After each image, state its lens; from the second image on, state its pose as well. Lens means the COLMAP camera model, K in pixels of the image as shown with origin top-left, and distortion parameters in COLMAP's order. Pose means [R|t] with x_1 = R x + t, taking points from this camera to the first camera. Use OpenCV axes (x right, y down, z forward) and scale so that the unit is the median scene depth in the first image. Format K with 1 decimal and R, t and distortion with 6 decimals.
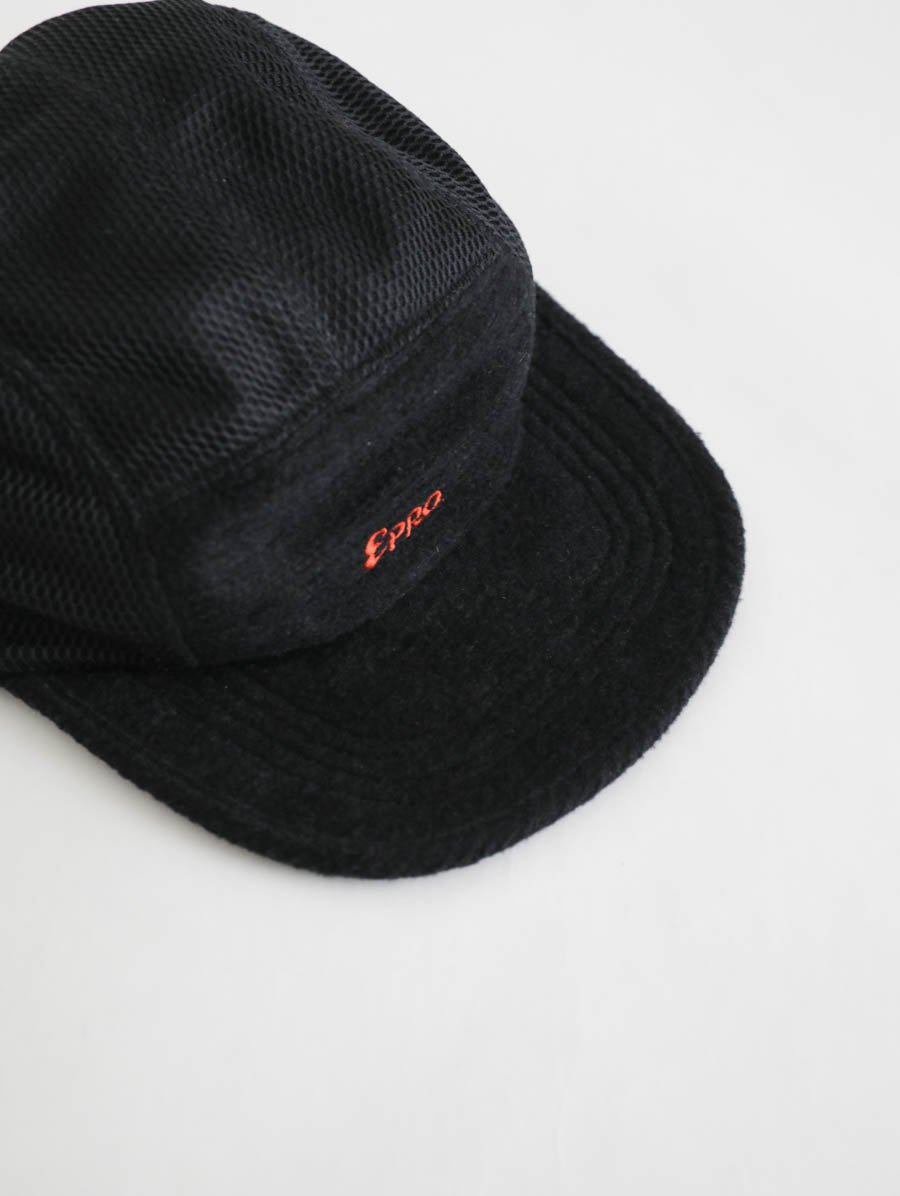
lens RADIAL K [[1652.6, 0, 450.0], [0, 1652.6, 598.0], [0, 0, 1]] dist [-0.005588, 0.002721]
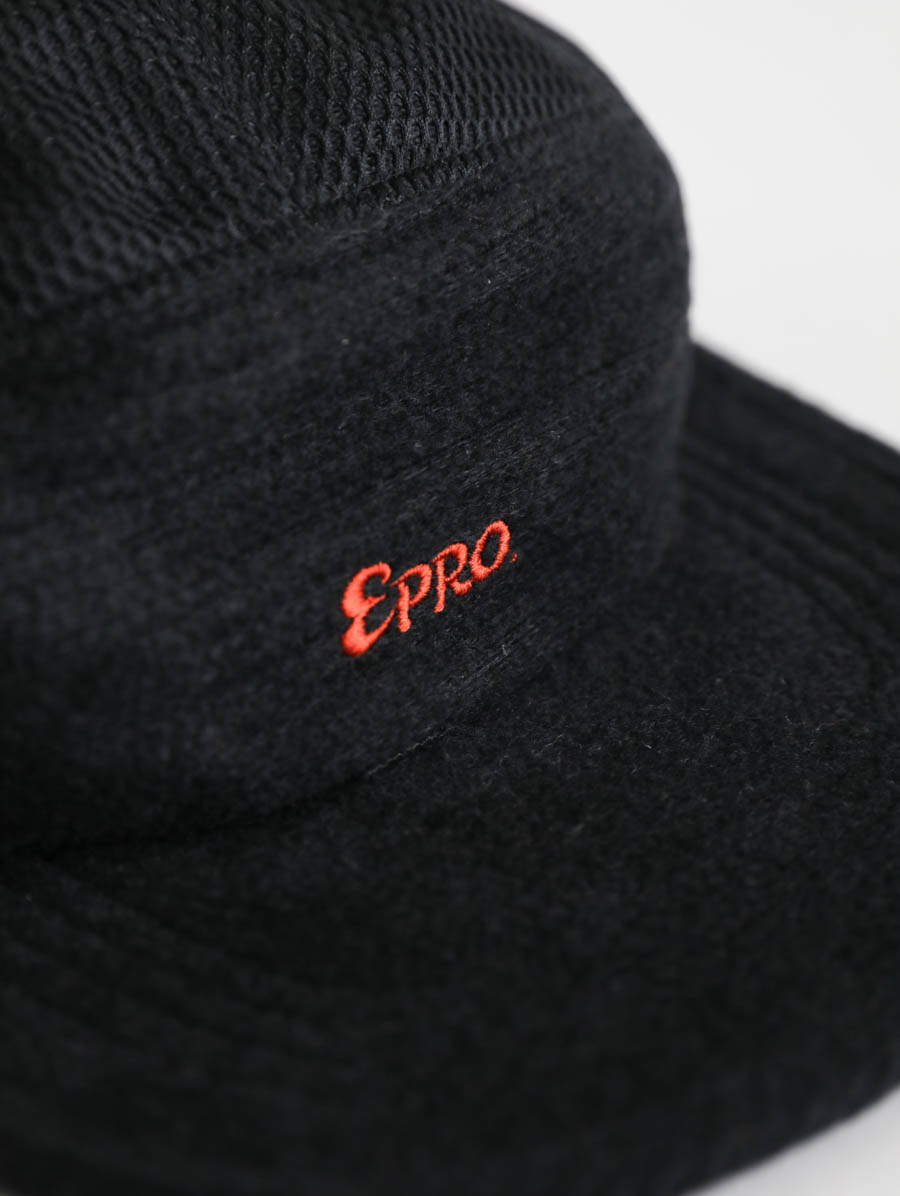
lens RADIAL K [[2165.3, 0, 450.0], [0, 2165.3, 598.0], [0, 0, 1]] dist [-0.097908, 0.073527]
pose [[0.997183, -0.024990, -0.070716, 0.021999], [-0.005188, 0.917619, -0.397428, 0.211290], [0.074822, 0.396676, 0.914904, 0.441472]]
